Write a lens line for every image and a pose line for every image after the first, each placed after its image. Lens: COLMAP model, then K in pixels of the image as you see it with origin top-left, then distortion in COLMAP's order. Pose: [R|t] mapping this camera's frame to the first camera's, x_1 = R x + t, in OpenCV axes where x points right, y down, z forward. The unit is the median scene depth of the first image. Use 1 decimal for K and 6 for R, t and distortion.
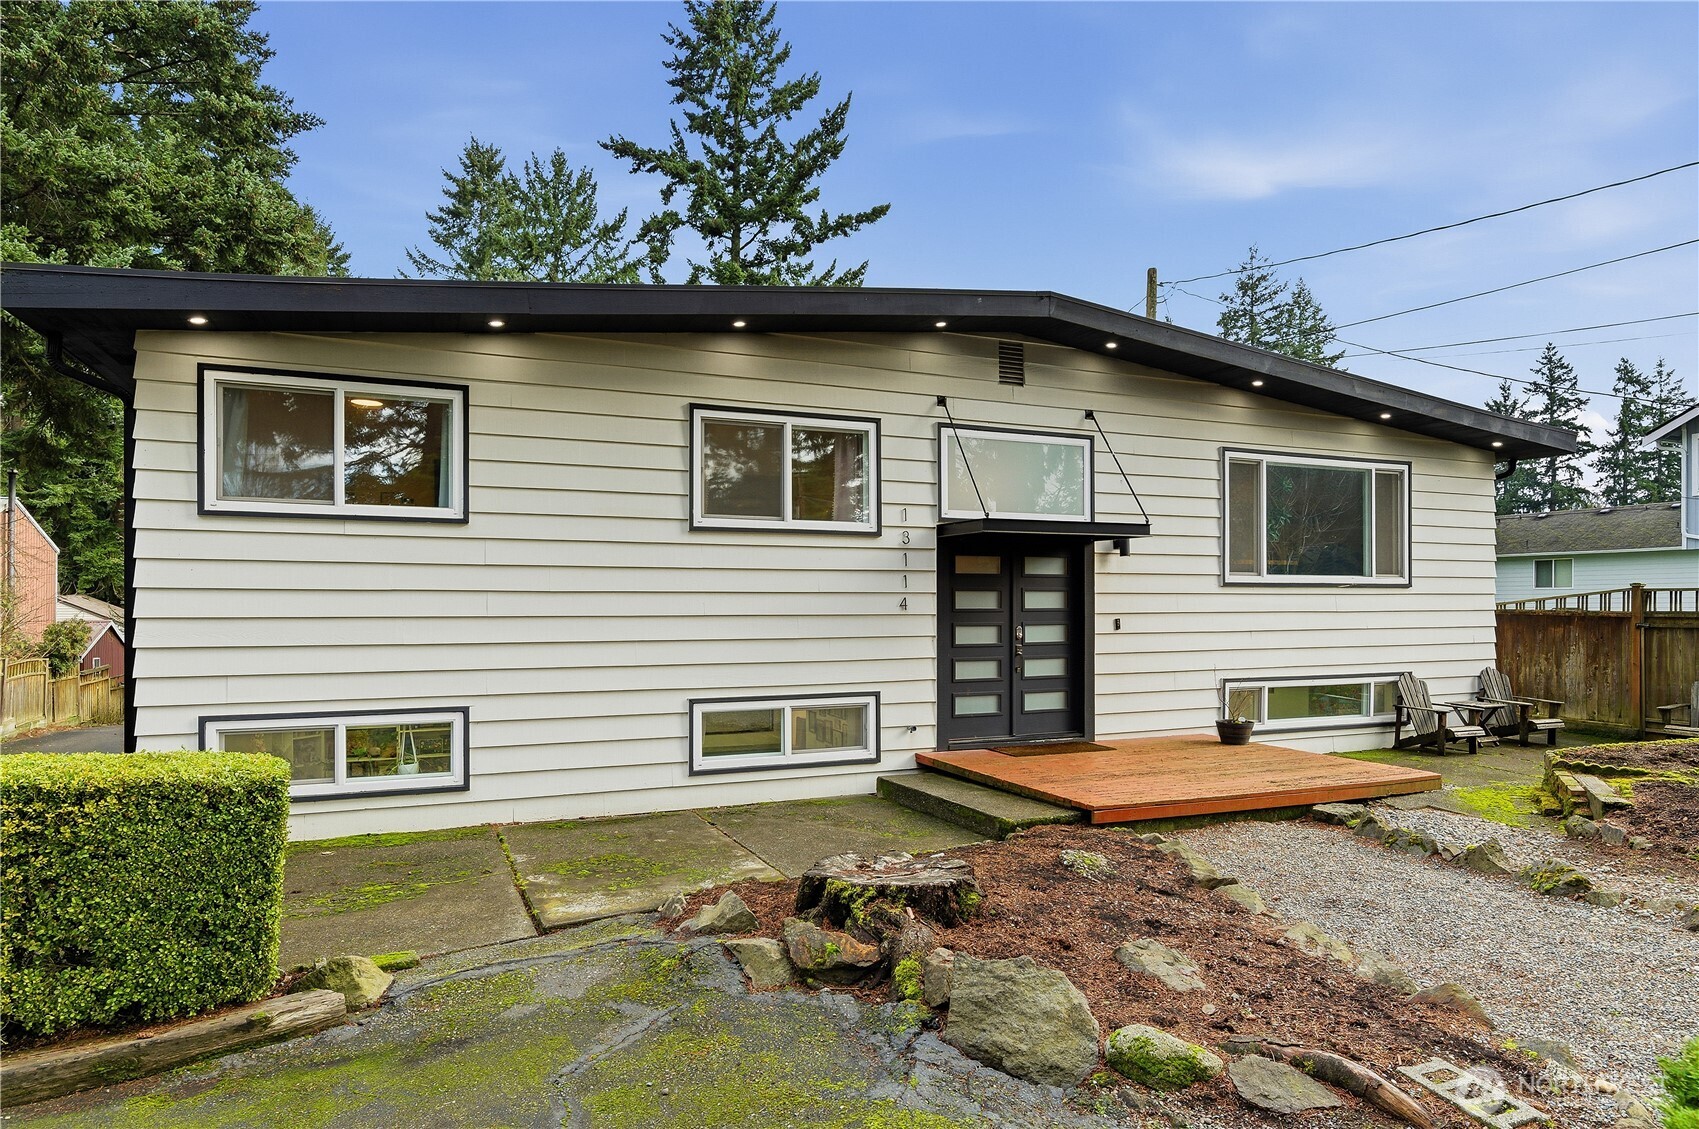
lens RADIAL K [[972.9, 0, 848.6], [0, 972.9, 567.4], [0, 0, 1]] dist [0.002959, 0.000338]
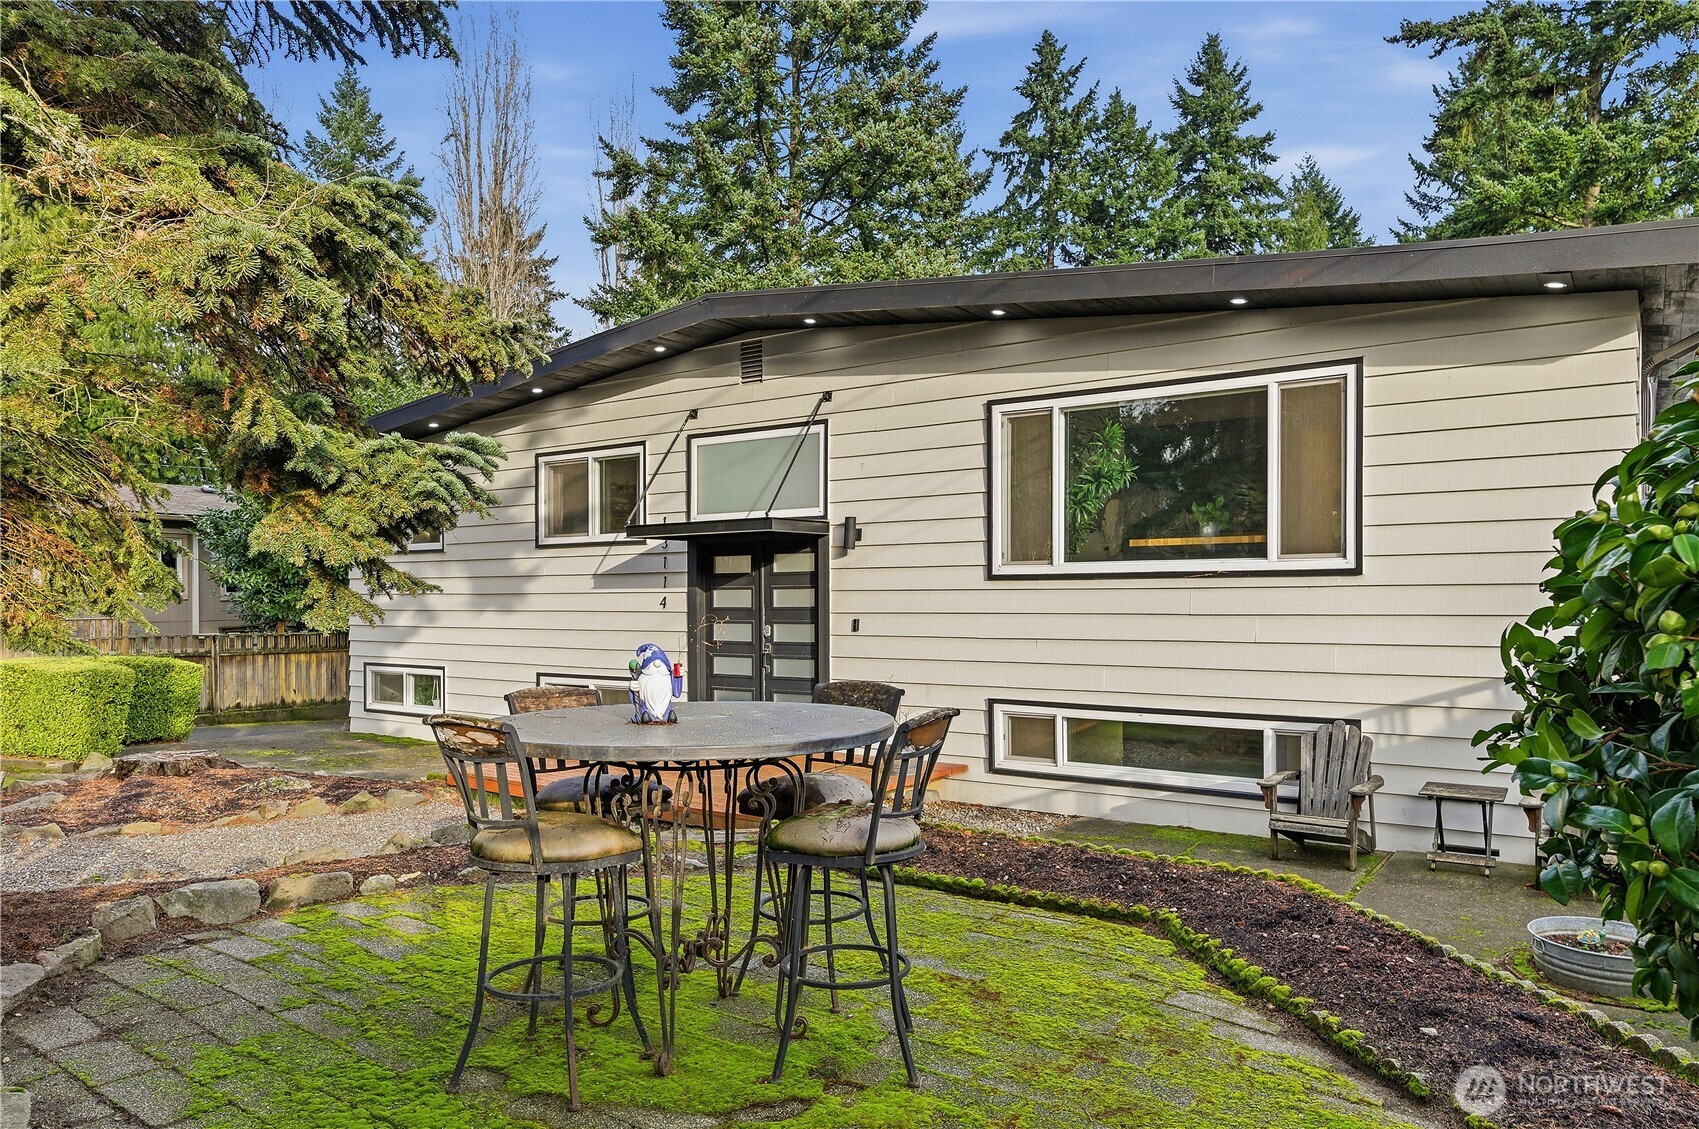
lens RADIAL K [[1085.5, 0, 849.3], [0, 1085.5, 573.2], [0, 0, 1]] dist [-0.003352, 0.000135]
pose [[0.534235, -0.019099, -0.845120, 1.055510], [0.033134, 0.999450, -0.001641, 0.011630], [0.844686, -0.027126, 0.534574, 0.436490]]
